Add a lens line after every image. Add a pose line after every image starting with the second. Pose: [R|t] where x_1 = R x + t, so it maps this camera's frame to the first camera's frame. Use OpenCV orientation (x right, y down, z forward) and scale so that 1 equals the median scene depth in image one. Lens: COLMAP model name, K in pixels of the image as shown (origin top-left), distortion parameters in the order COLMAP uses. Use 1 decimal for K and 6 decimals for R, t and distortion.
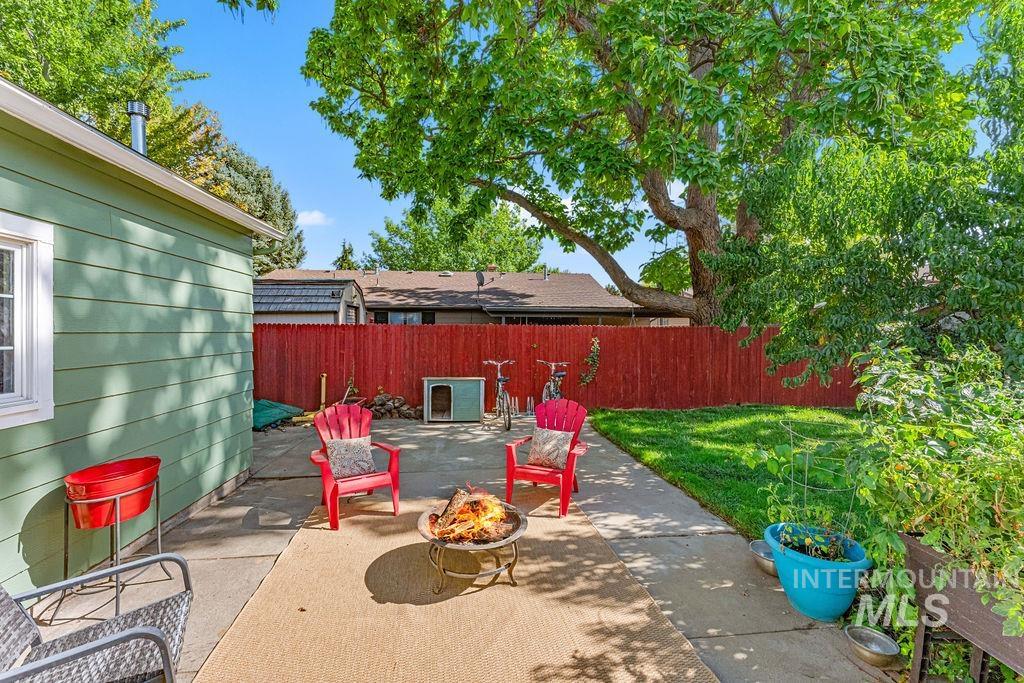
lens RADIAL K [[417.7, 0, 510.6], [0, 417.7, 333.5], [0, 0, 1]] dist [-0.002101, -0.000301]
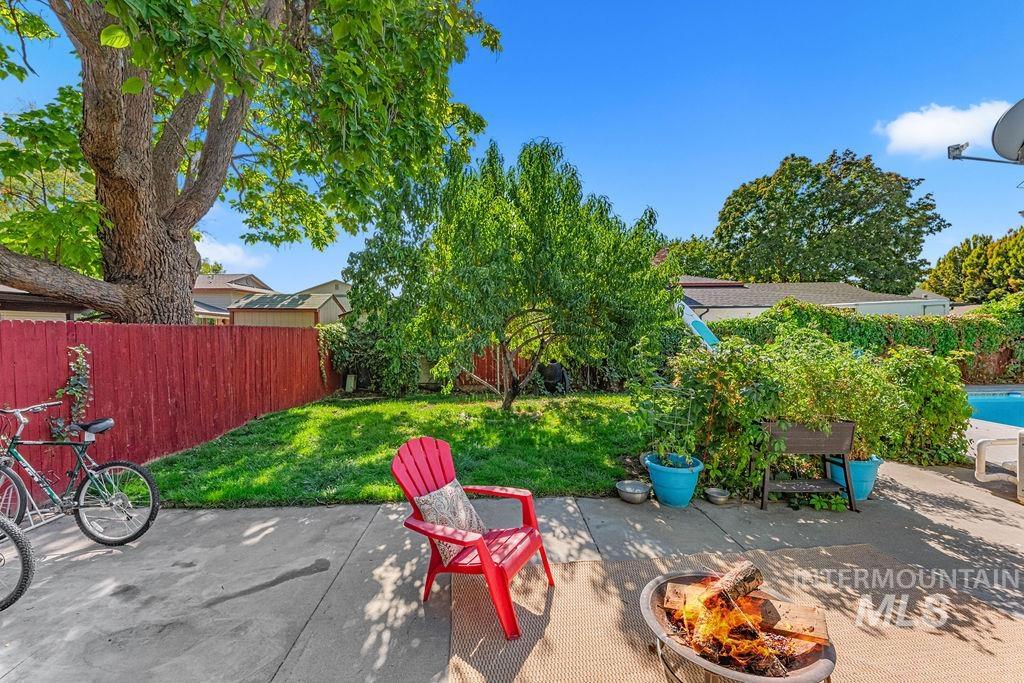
lens RADIAL K [[417.7, 0, 510.3], [0, 417.7, 340.9], [0, 0, 1]] dist [-0.002101, -0.000301]
pose [[0.082342, -0.029014, 0.996182, -0.611124], [0.018310, 0.999451, 0.027596, 0.000132], [-0.996436, 0.015968, 0.082828, 1.044583]]
